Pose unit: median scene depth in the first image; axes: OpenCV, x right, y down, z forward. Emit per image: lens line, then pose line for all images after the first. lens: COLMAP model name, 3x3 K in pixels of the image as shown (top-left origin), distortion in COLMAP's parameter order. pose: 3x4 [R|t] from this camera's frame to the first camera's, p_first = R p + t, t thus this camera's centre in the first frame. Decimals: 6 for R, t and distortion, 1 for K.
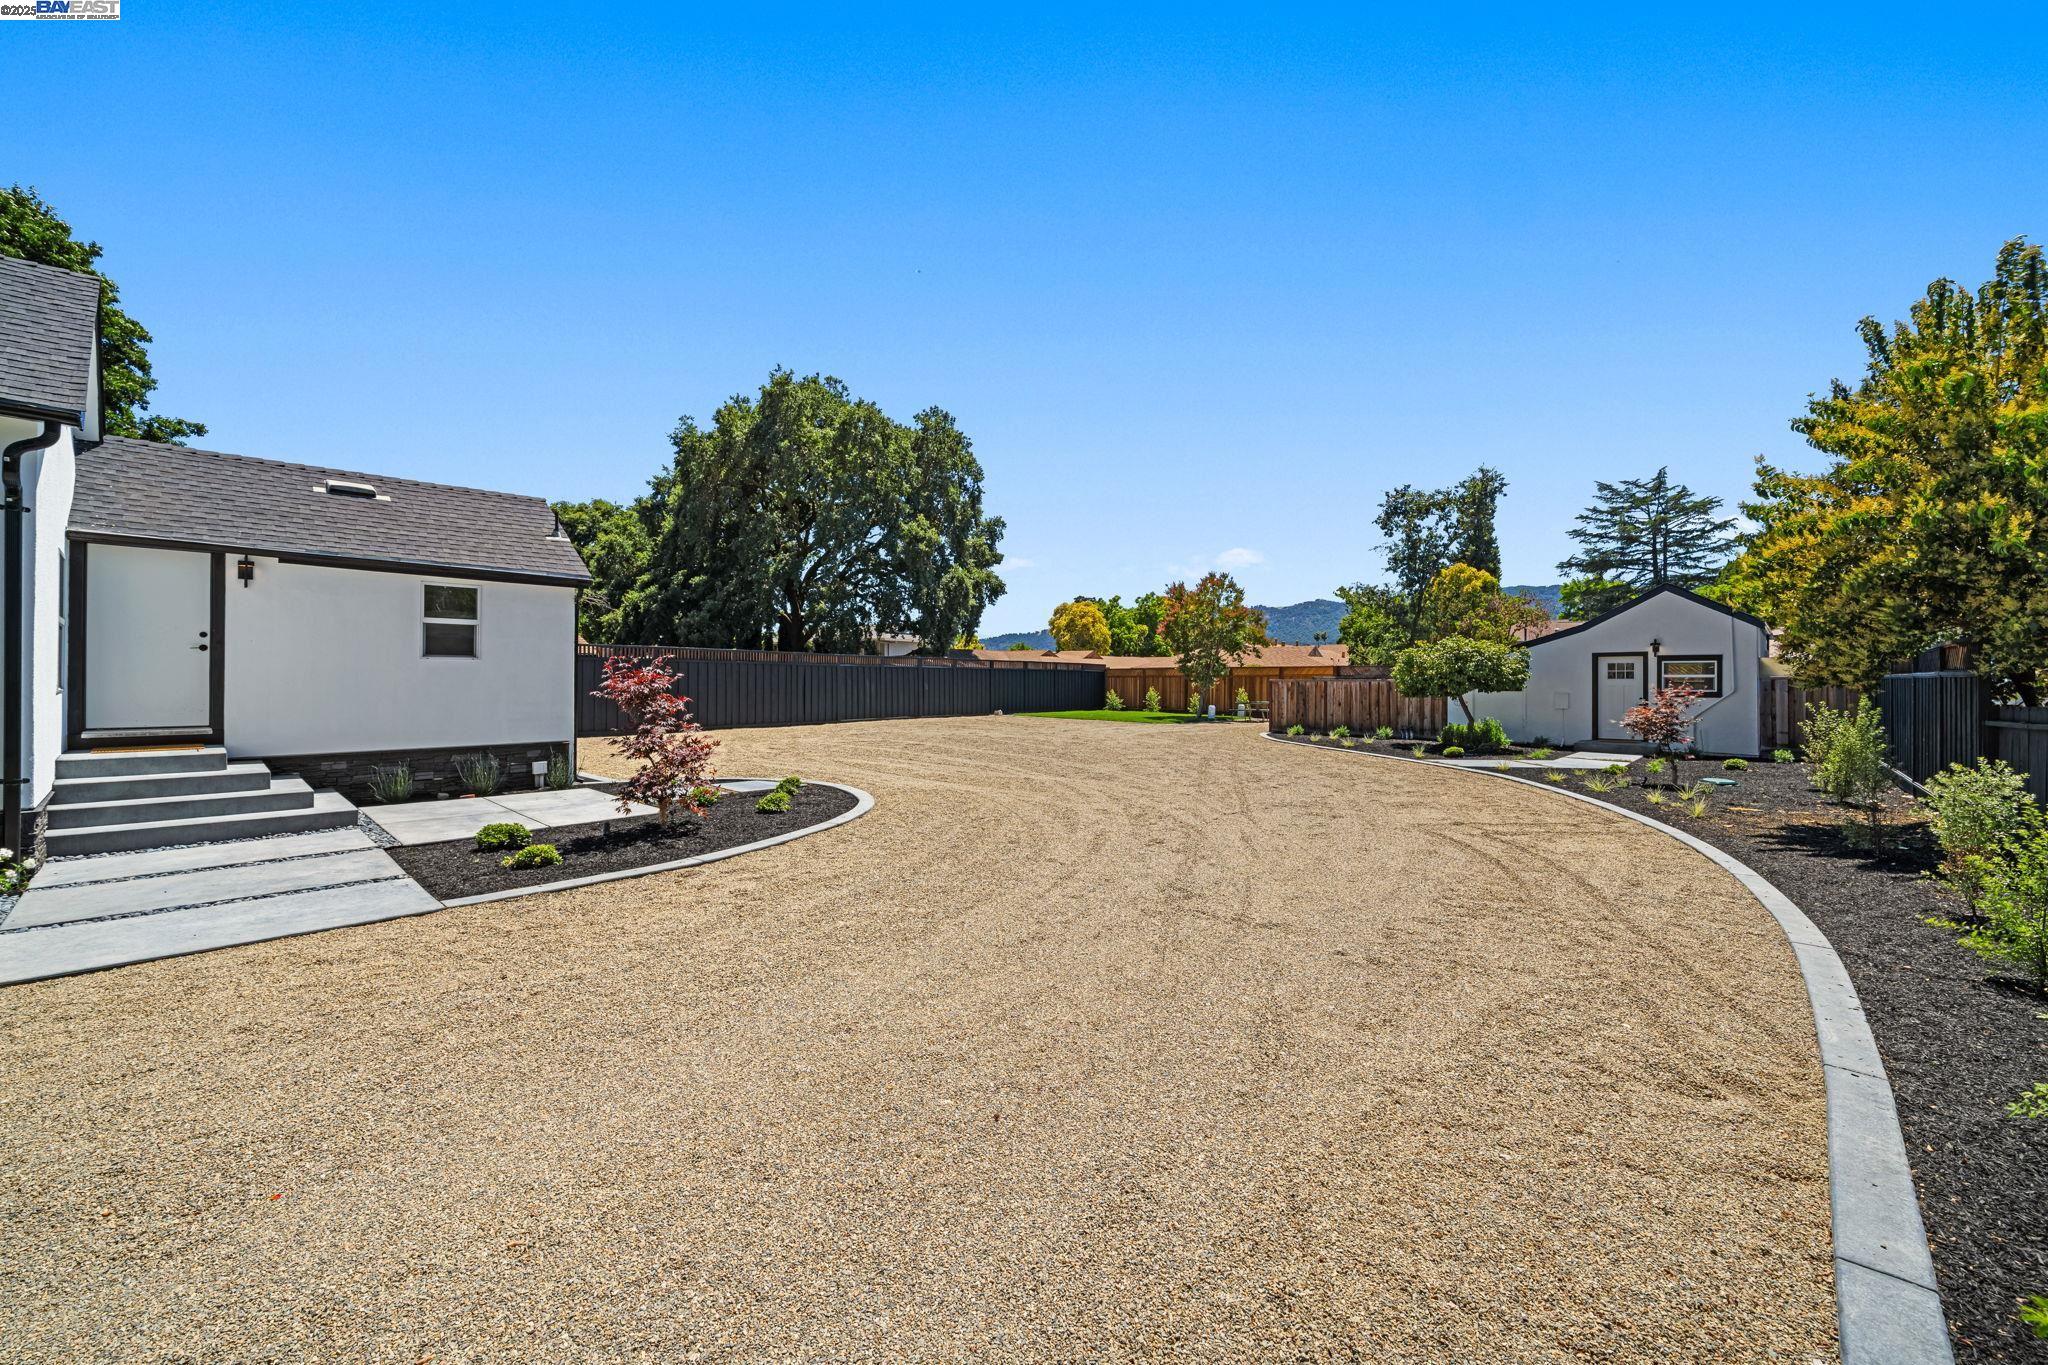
lens RADIAL K [[823.0, 0, 1011.7], [0, 823.0, 679.7], [0, 0, 1]] dist [-0.000564, -0.000247]
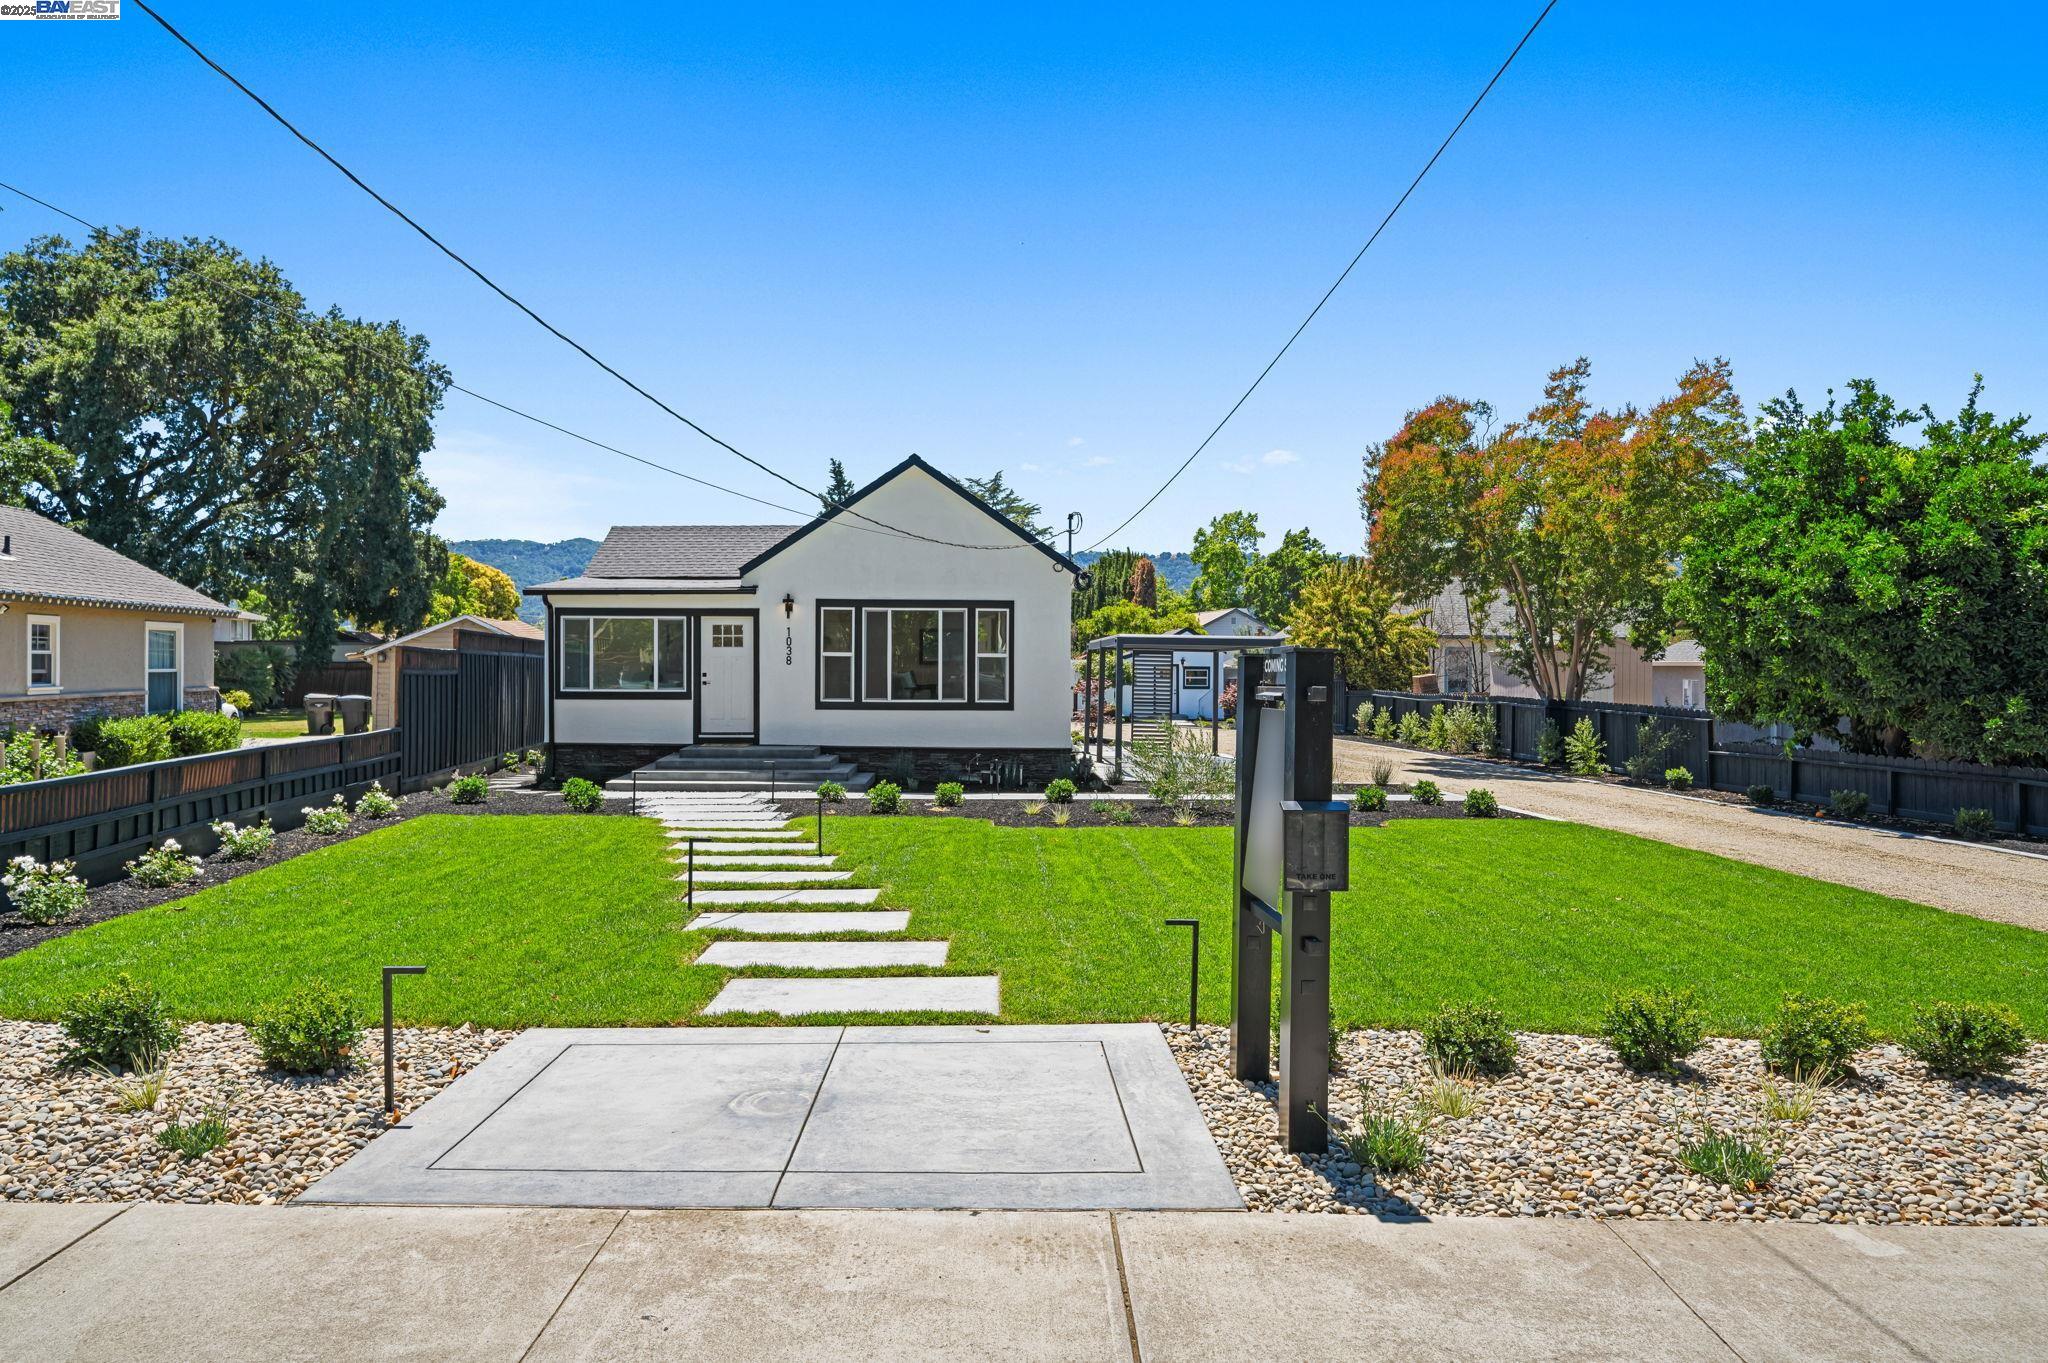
lens RADIAL K [[1321.5, 0, 1024.0], [0, 1321.5, 681.5], [0, 0, 1]] dist [0.000450, 0.001828]
pose [[0.697676, -0.002544, 0.716409, -0.599729], [-0.005235, 0.999949, 0.008650, -0.007848], [-0.716394, -0.009785, 0.697627, -0.302425]]
